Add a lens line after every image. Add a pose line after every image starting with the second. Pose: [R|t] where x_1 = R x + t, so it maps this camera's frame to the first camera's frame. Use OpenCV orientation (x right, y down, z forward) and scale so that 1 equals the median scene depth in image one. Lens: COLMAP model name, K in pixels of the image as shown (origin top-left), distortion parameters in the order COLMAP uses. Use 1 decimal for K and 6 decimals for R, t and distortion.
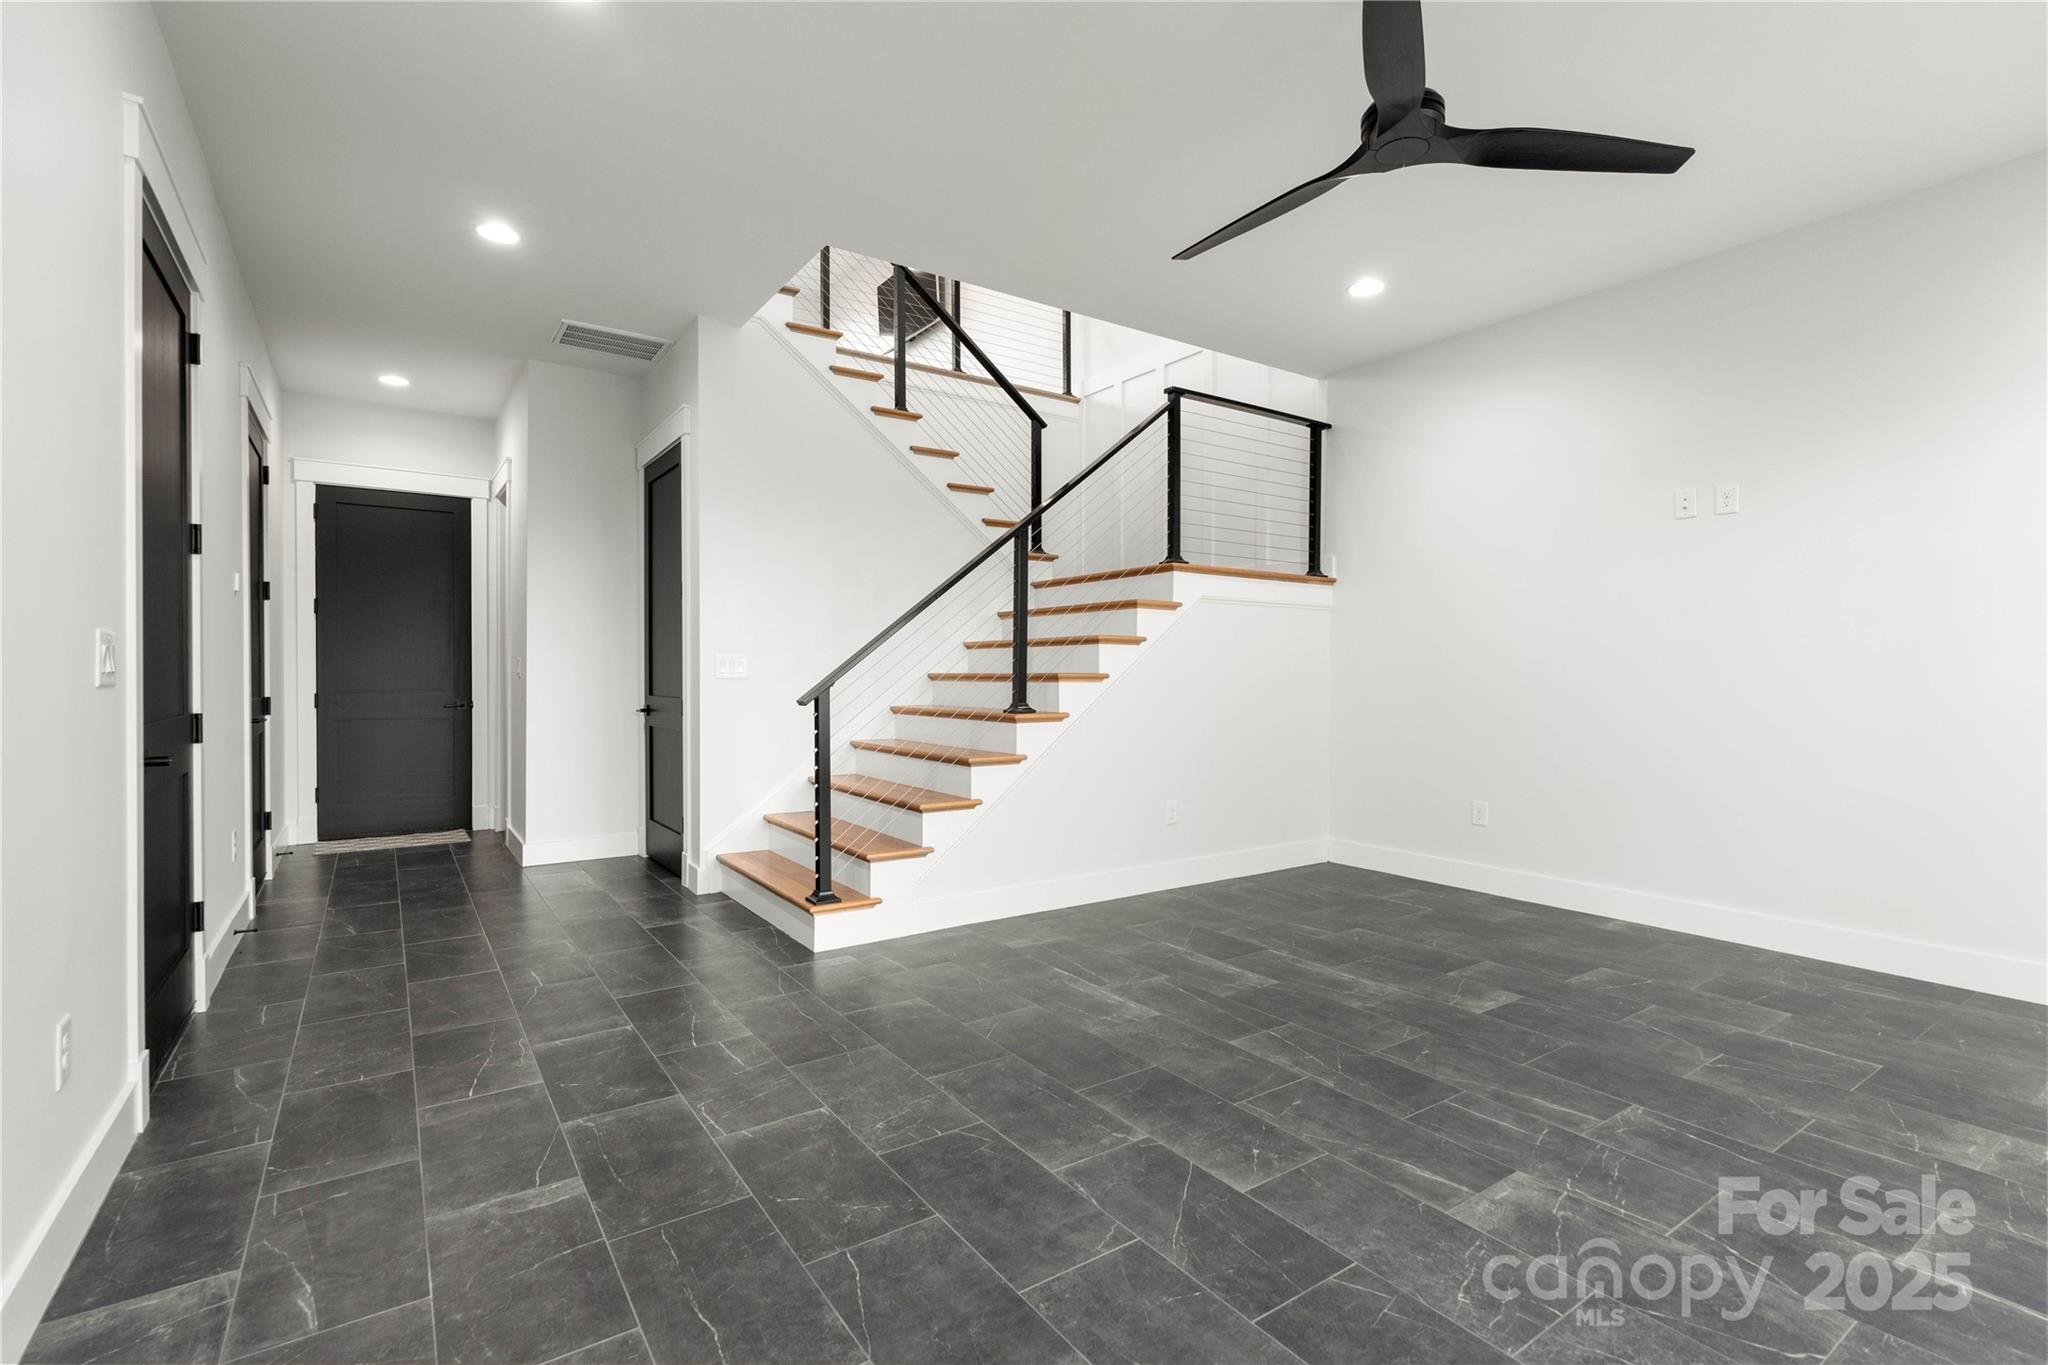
lens RADIAL K [[932.8, 0, 1024.0], [0, 932.8, 682.5], [0, 0, 1]] dist [0.000664, -0.000007]
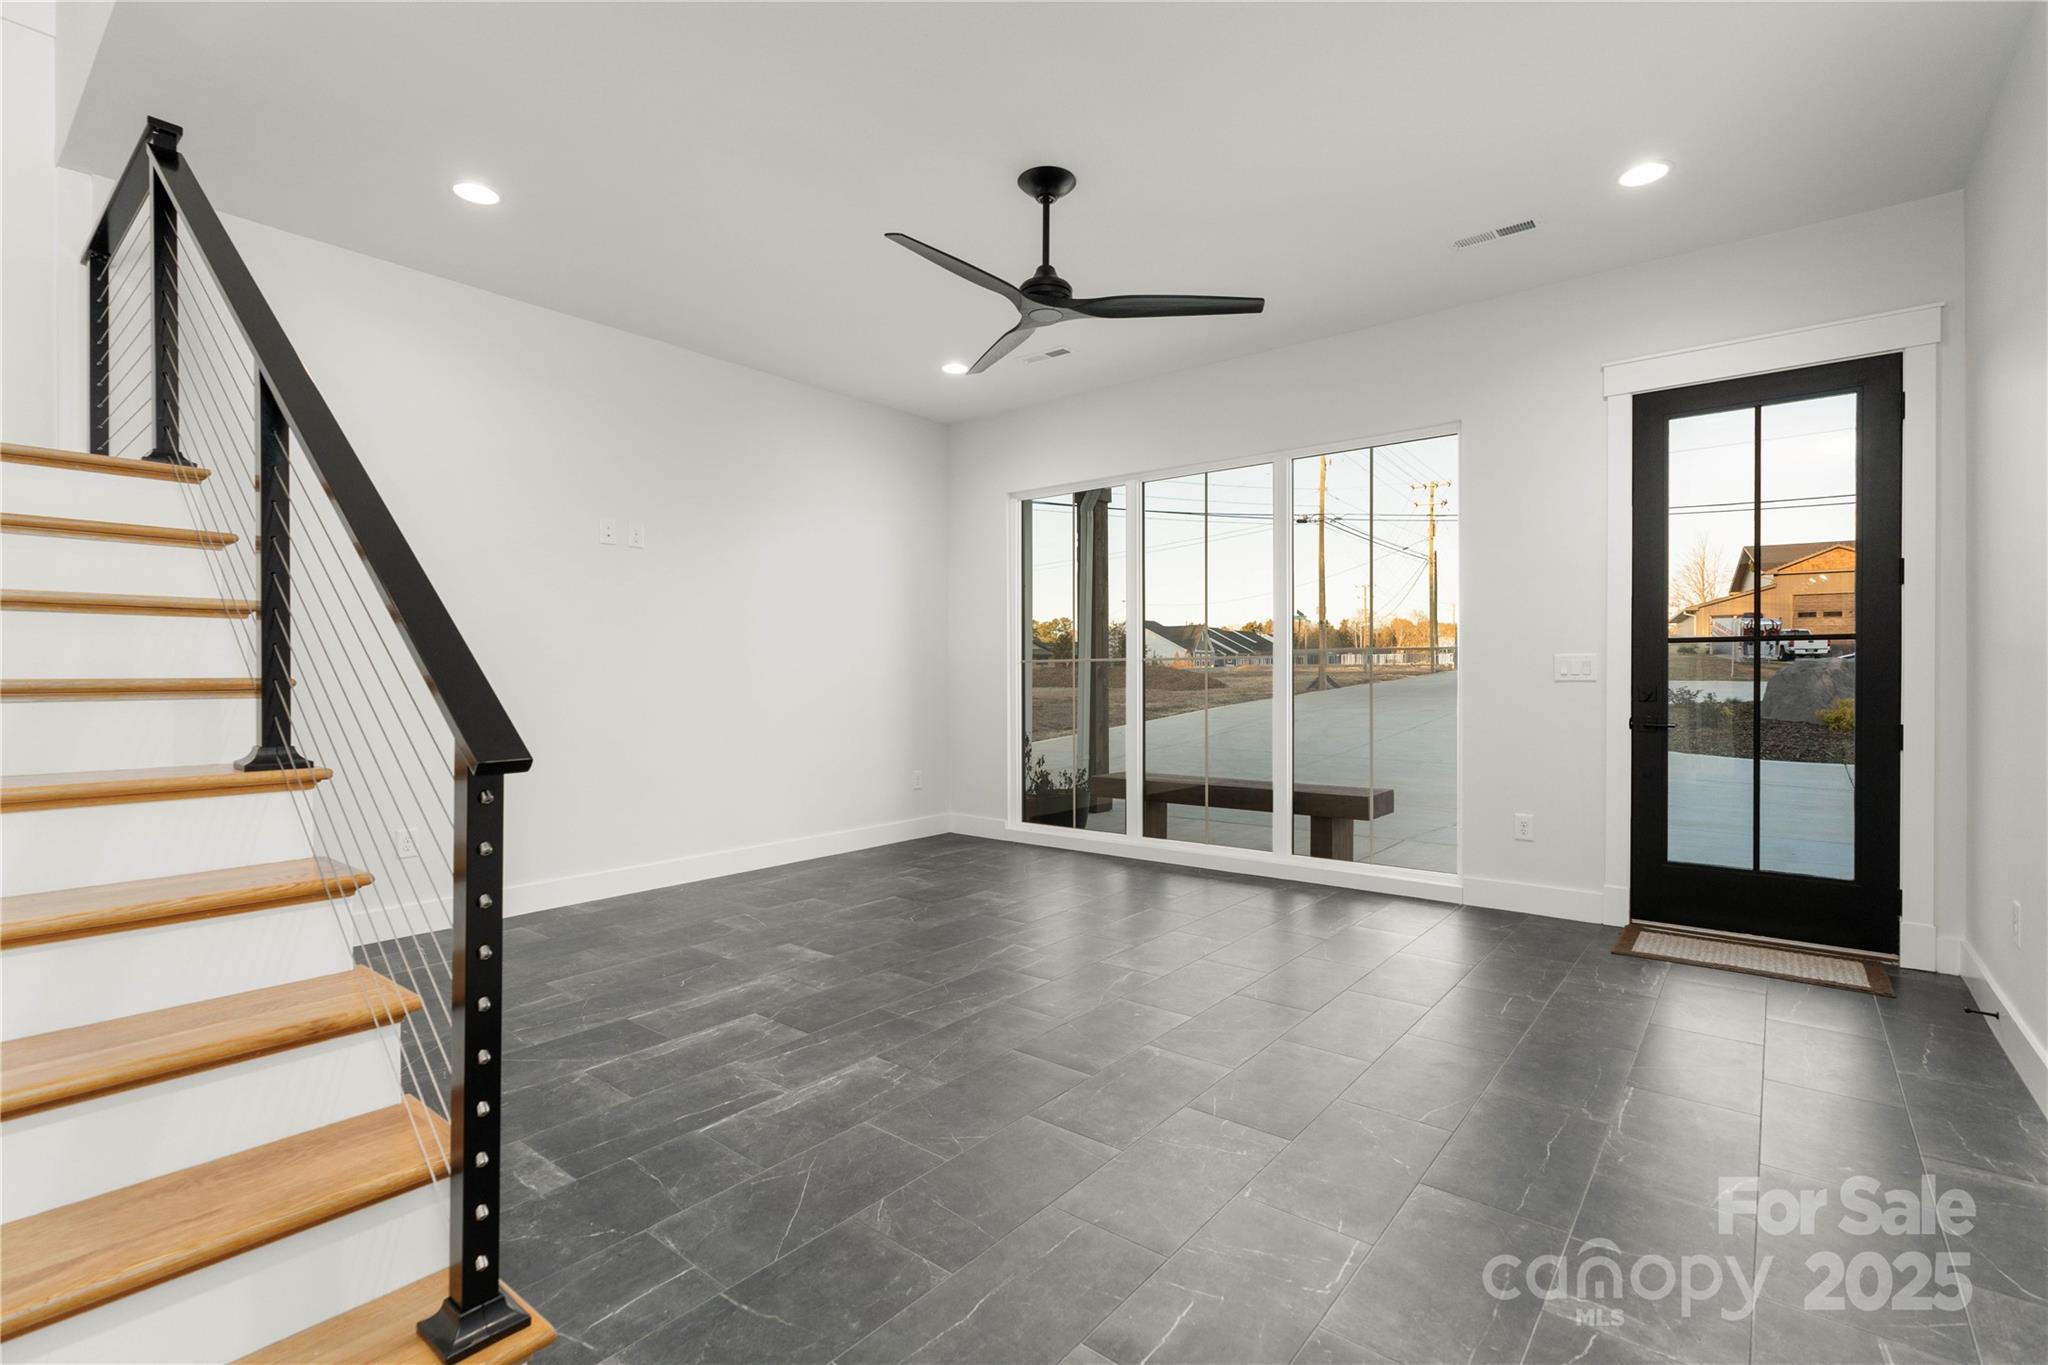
lens RADIAL K [[932.8, 0, 1024.0], [0, 932.8, 682.5], [0, 0, 1]] dist [0.000664, -0.000007]
pose [[-0.281224, -0.007290, 0.959614, -0.692705], [0.009368, 0.999903, 0.010342, -0.011421], [-0.959596, 0.011898, -0.281129, 1.021385]]
